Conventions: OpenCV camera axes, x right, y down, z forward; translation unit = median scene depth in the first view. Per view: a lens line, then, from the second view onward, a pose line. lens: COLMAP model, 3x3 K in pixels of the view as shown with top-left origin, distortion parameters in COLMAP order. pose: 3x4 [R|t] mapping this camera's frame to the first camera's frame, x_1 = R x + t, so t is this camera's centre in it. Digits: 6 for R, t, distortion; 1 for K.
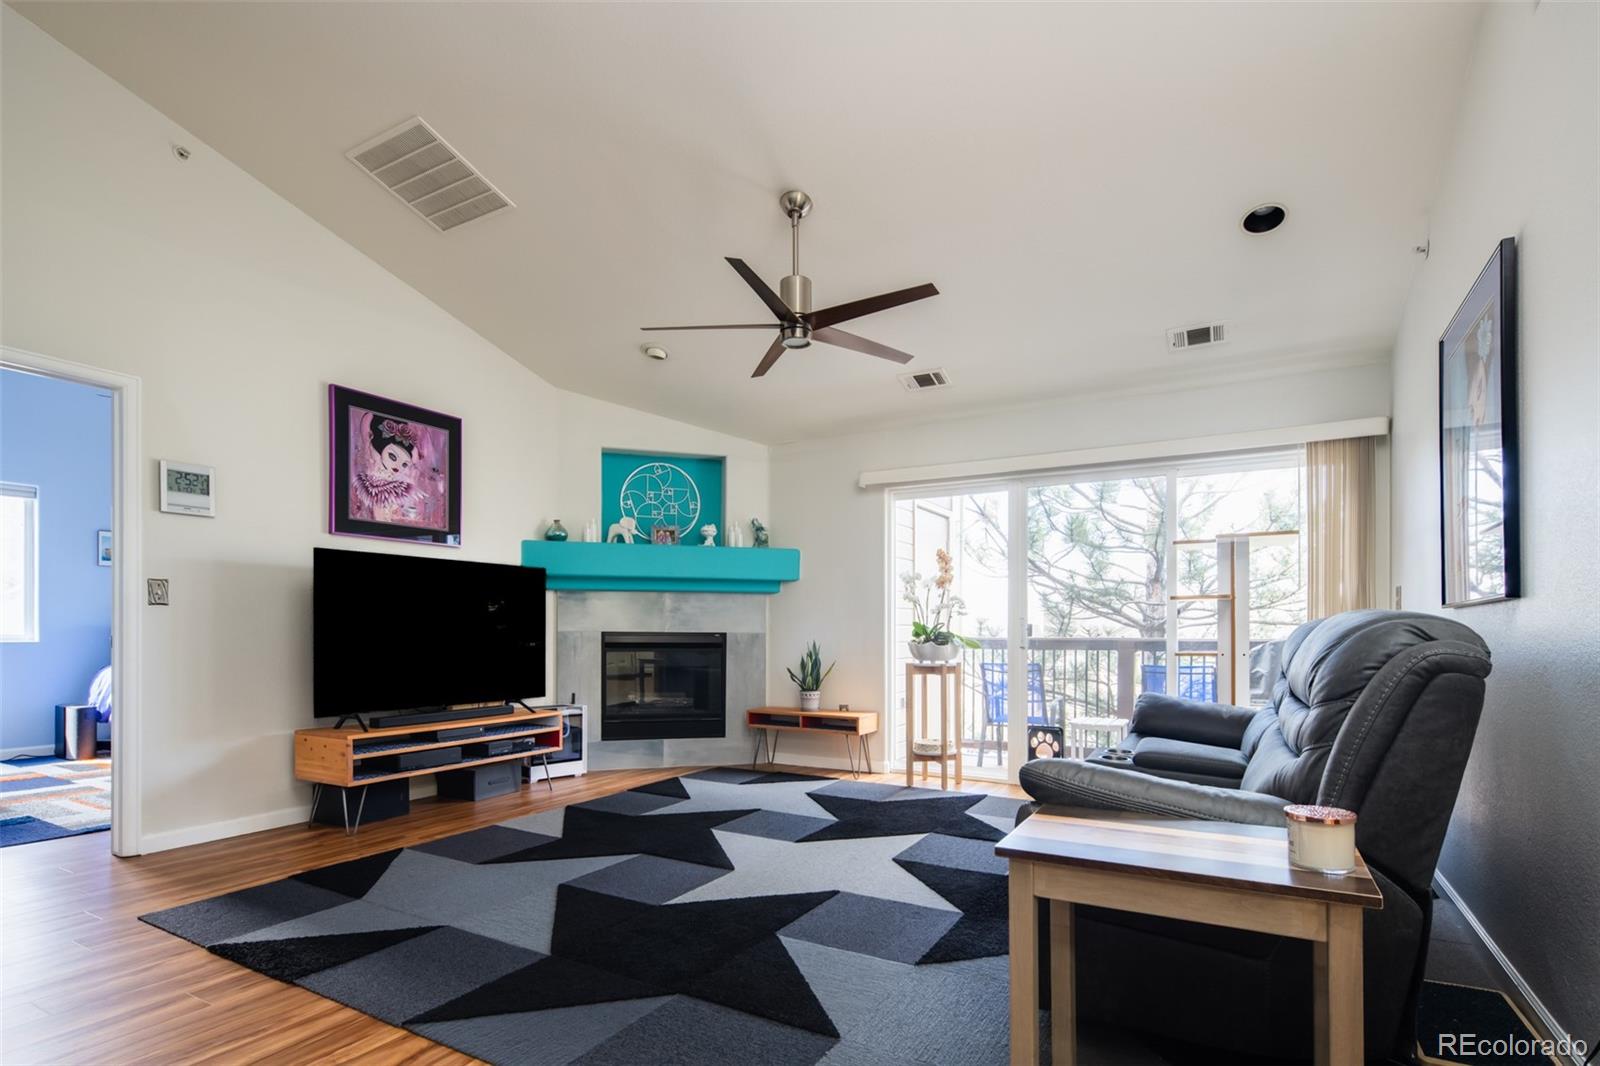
lens RADIAL K [[782.5, 0, 800.2], [0, 782.5, 624.1], [0, 0, 1]] dist [0.007038, -0.003656]
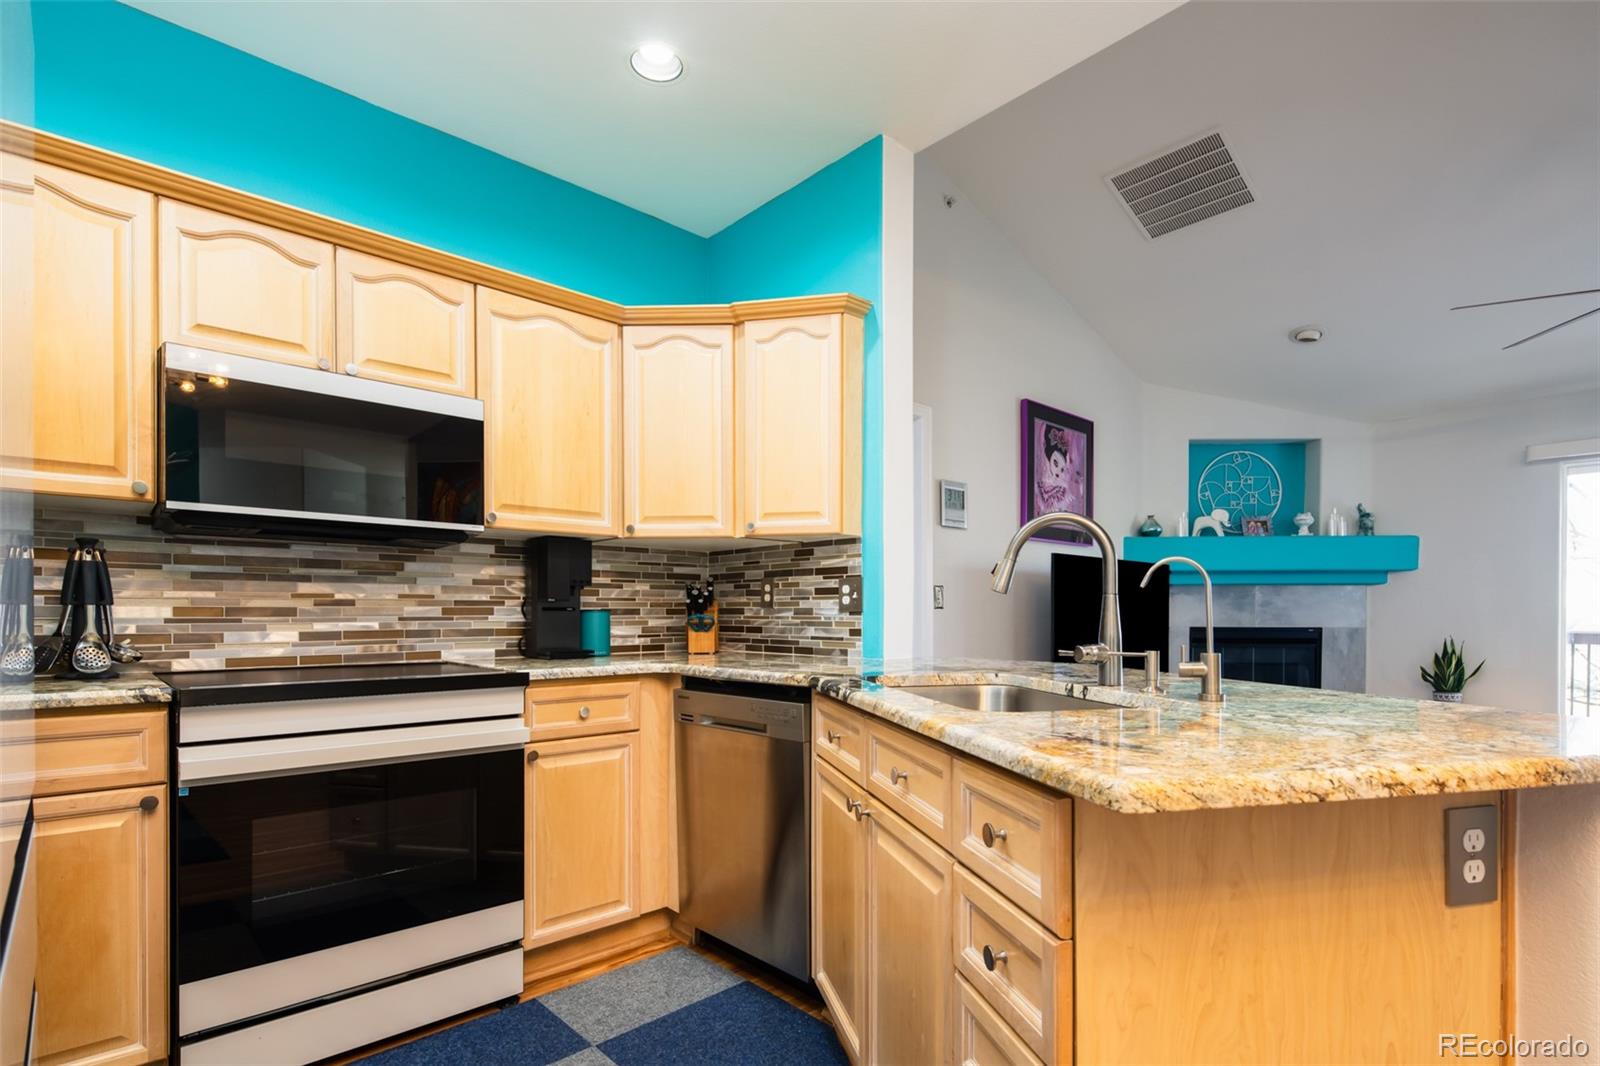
lens RADIAL K [[782.5, 0, 809.1], [0, 782.5, 619.6], [0, 0, 1]] dist [0.007038, -0.003656]
pose [[0.954613, -0.005487, -0.297800, -0.427646], [0.008760, 0.999915, 0.009656, -0.013610], [0.297721, -0.011827, 0.954580, -0.084643]]
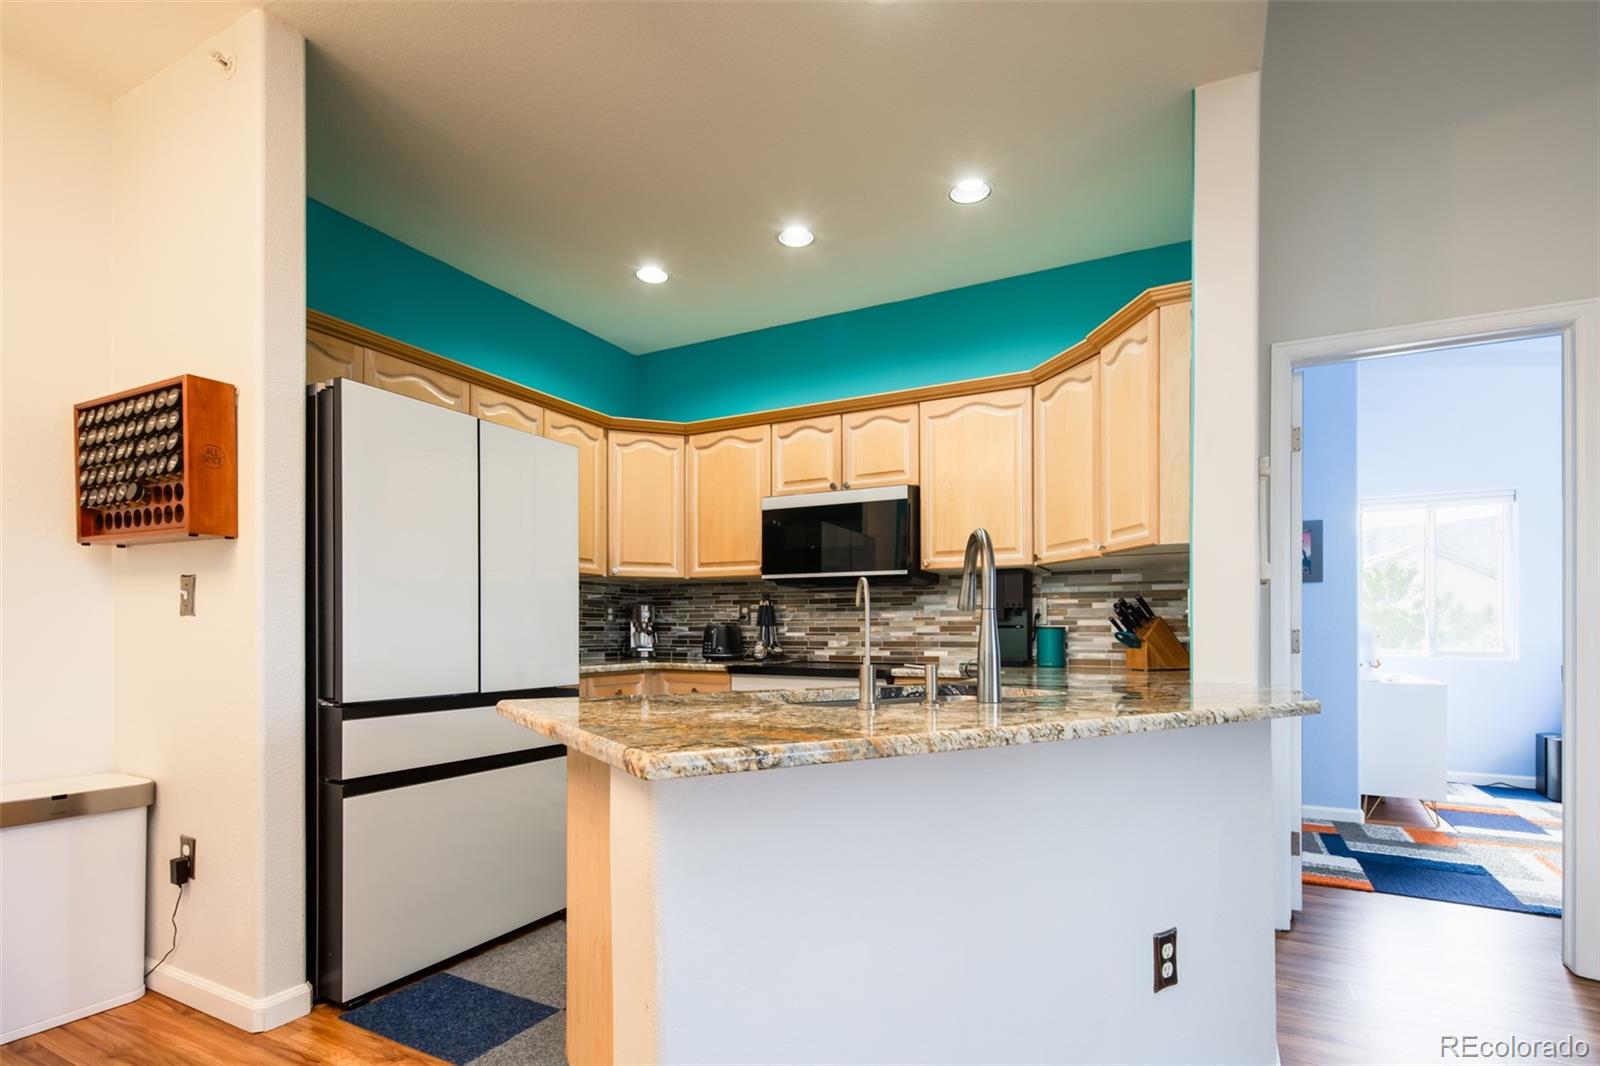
lens RADIAL K [[782.5, 0, 790.8], [0, 782.5, 629.8], [0, 0, 1]] dist [0.007038, -0.003656]
pose [[0.025157, -0.008584, -0.999647, -0.101472], [0.004207, 0.999955, -0.008481, -0.009799], [0.999675, -0.003992, 0.025192, 0.166374]]
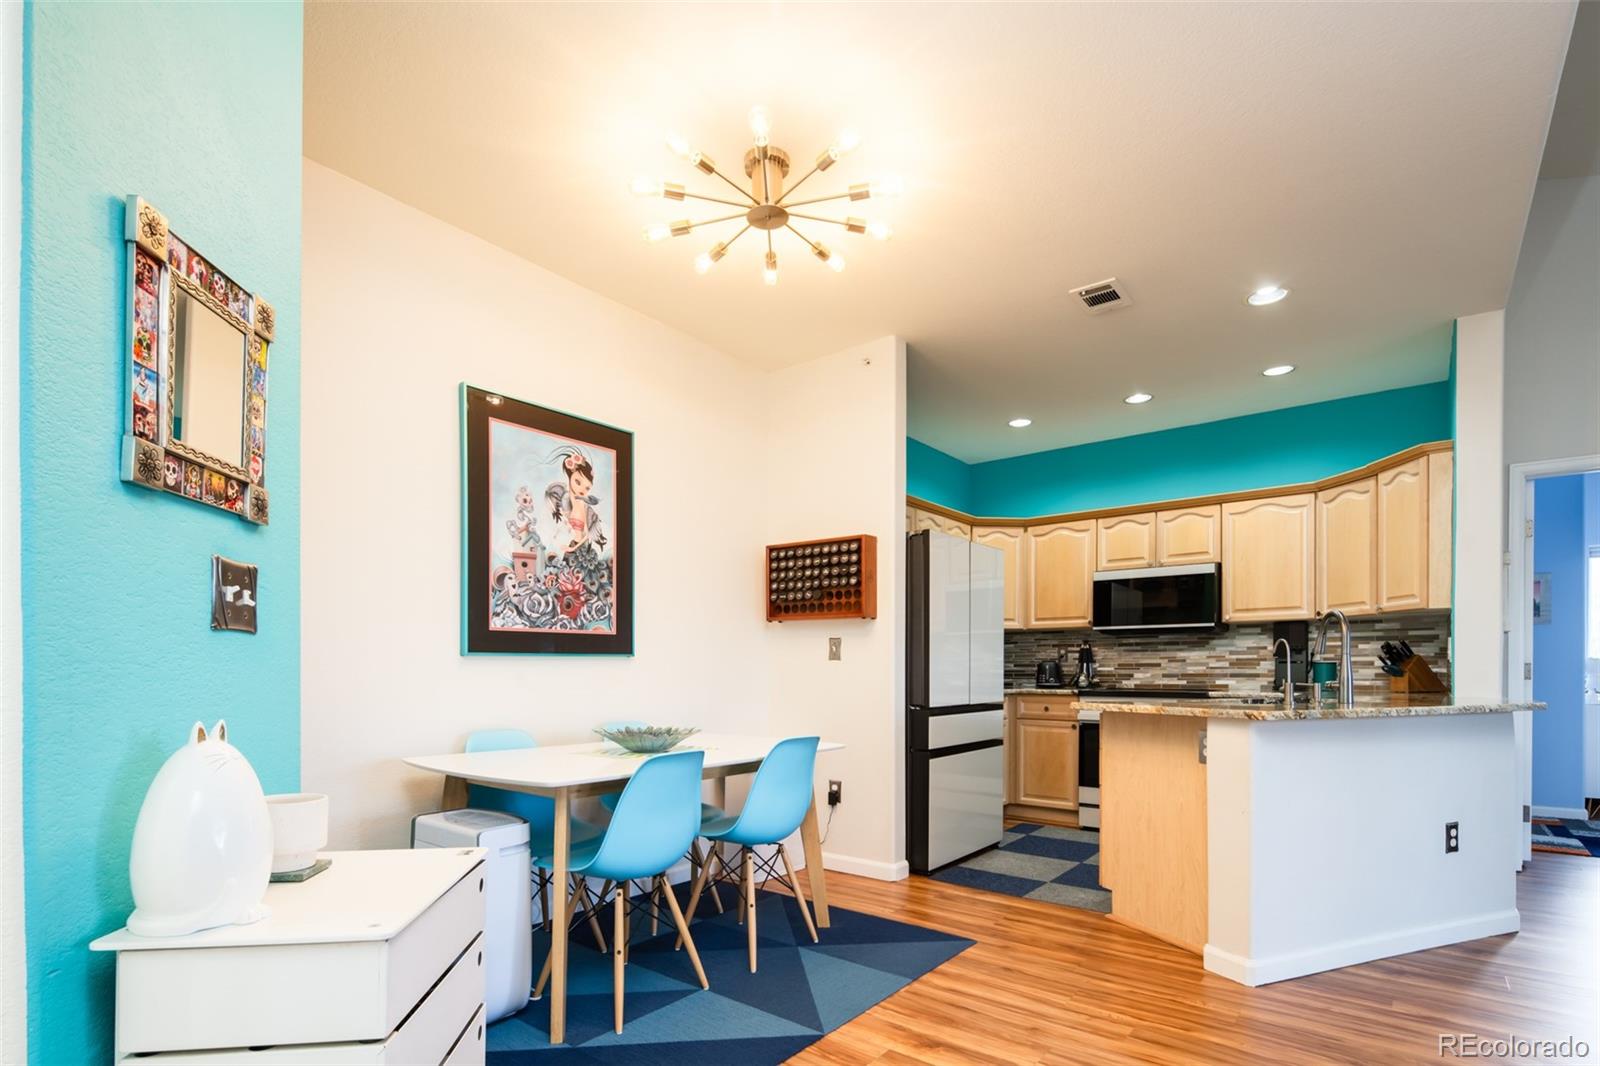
lens RADIAL K [[782.5, 0, 793.8], [0, 782.5, 678.0], [0, 0, 1]] dist [0.007038, -0.003656]
pose [[-0.147012, 0.006690, -0.989112, 0.232024], [0.009784, 0.999938, 0.005309, -0.009333], [0.989086, -0.008897, -0.147068, -0.069336]]
